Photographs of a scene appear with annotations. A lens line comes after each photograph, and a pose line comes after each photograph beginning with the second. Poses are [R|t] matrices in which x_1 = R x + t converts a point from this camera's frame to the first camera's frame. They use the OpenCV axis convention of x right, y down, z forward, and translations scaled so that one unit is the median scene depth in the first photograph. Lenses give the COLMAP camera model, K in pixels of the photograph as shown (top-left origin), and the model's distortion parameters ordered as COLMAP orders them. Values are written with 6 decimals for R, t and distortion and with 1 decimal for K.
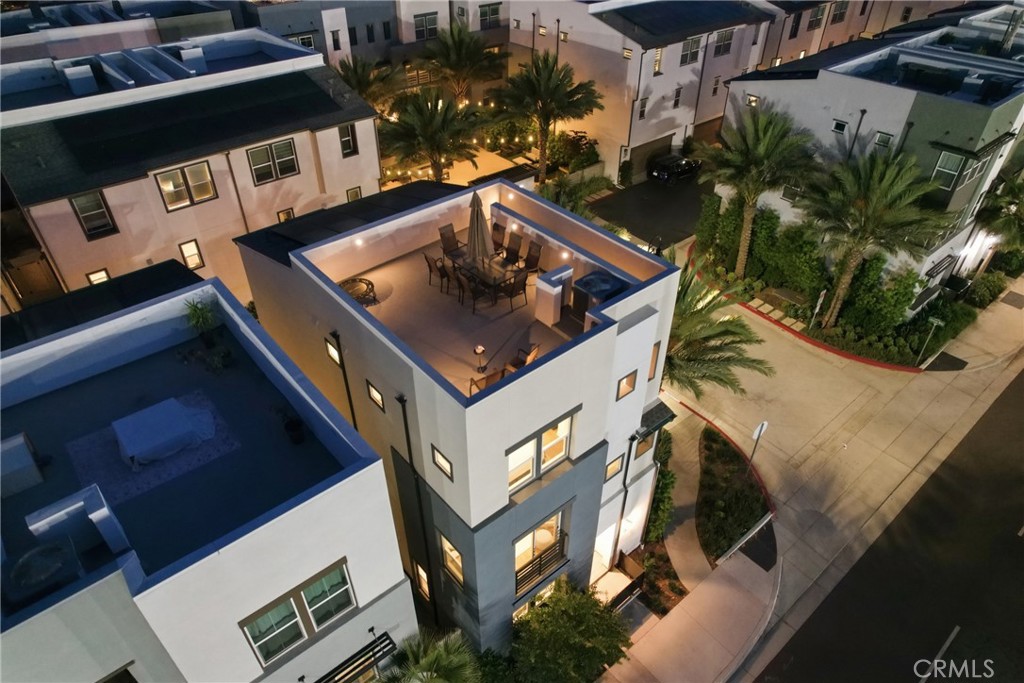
lens RADIAL K [[655.0, 0, 517.1], [0, 655.0, 343.4], [0, 0, 1]] dist [-0.046681, 0.024340]
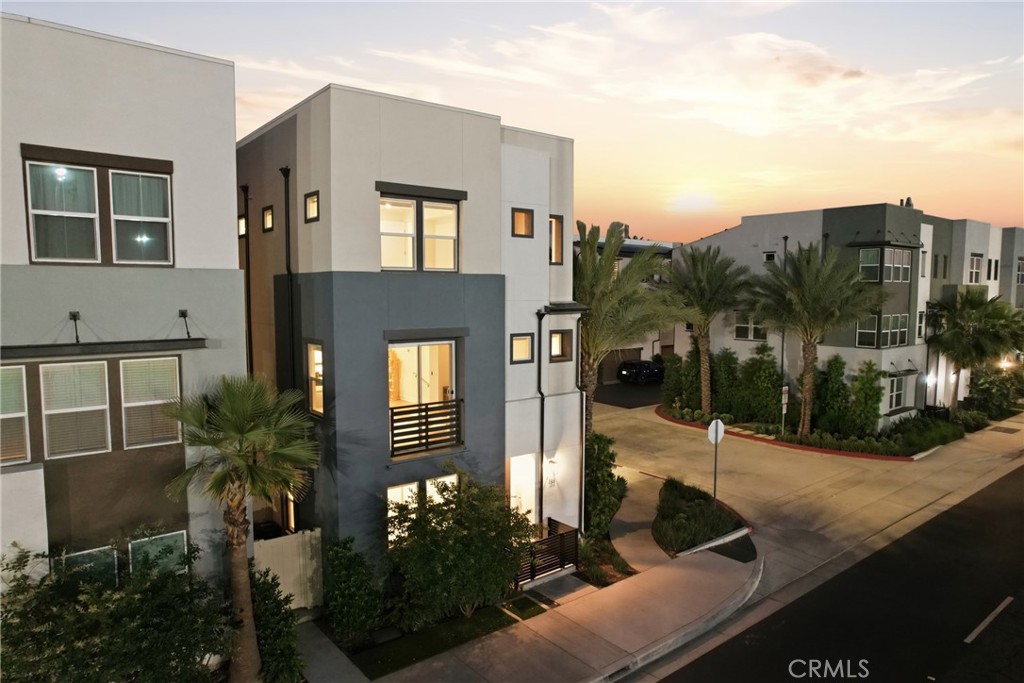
lens RADIAL K [[655.0, 0, 517.8], [0, 655.0, 346.8], [0, 0, 1]] dist [-0.046681, 0.024340]
pose [[0.999687, -0.001675, -0.024952, 0.112372], [-0.012314, 0.835447, -0.549433, 0.464366], [0.021767, 0.549569, 0.835165, 0.171068]]
